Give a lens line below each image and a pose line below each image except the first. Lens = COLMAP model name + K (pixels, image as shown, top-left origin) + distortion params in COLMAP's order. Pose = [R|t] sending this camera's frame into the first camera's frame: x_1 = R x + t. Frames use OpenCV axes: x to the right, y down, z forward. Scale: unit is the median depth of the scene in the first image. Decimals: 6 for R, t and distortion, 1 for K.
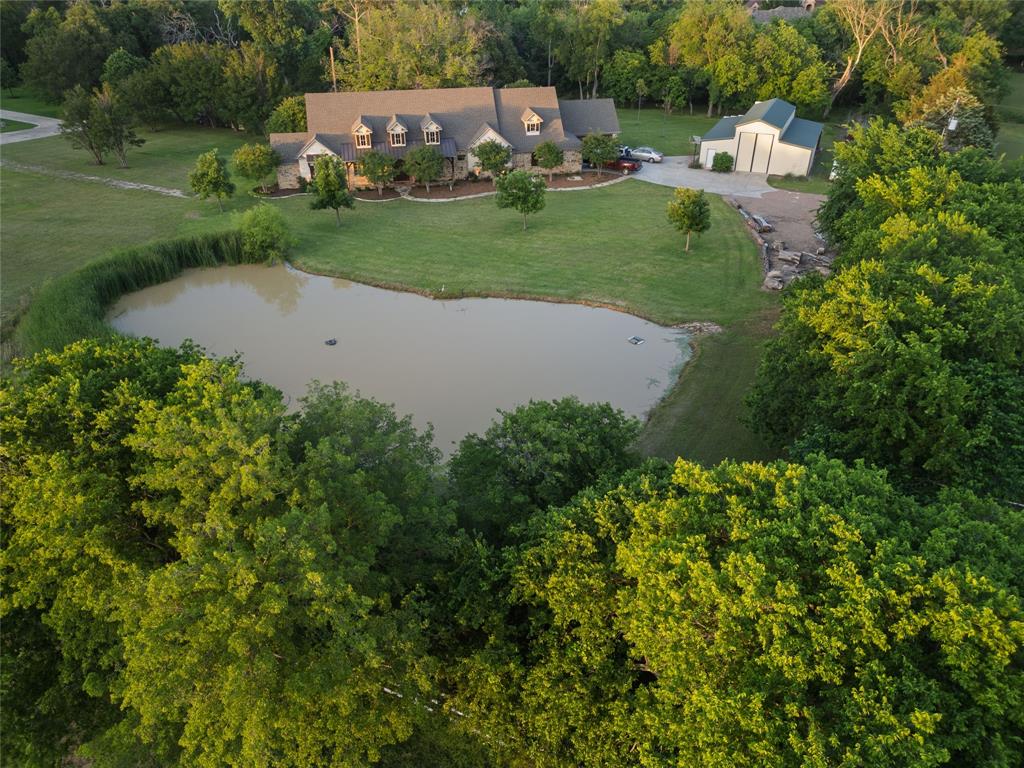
lens RADIAL K [[706.2, 0, 512.0], [0, 706.2, 384.0], [0, 0, 1]] dist [0.043481, -0.005184]
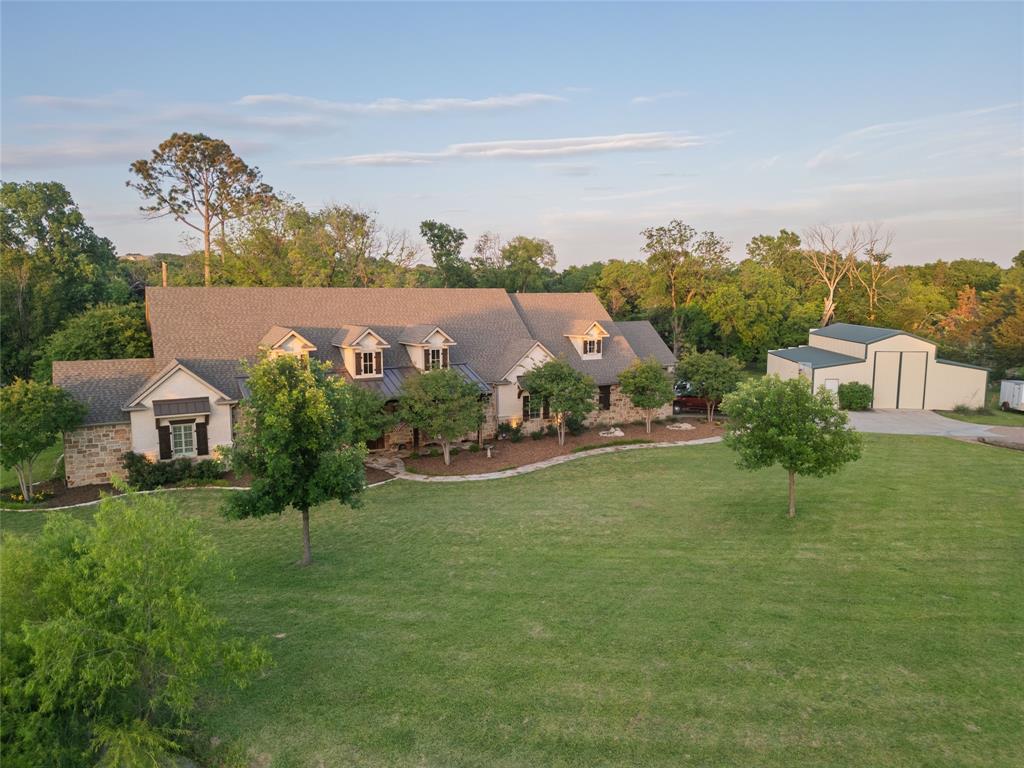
lens RADIAL K [[706.2, 0, 512.0], [0, 706.2, 384.0], [0, 0, 1]] dist [0.043481, -0.005184]
pose [[0.946715, -0.032664, 0.320412, -0.220259], [0.160766, 0.909969, -0.382245, -0.135178], [-0.279079, 0.413389, 0.866732, 0.565971]]
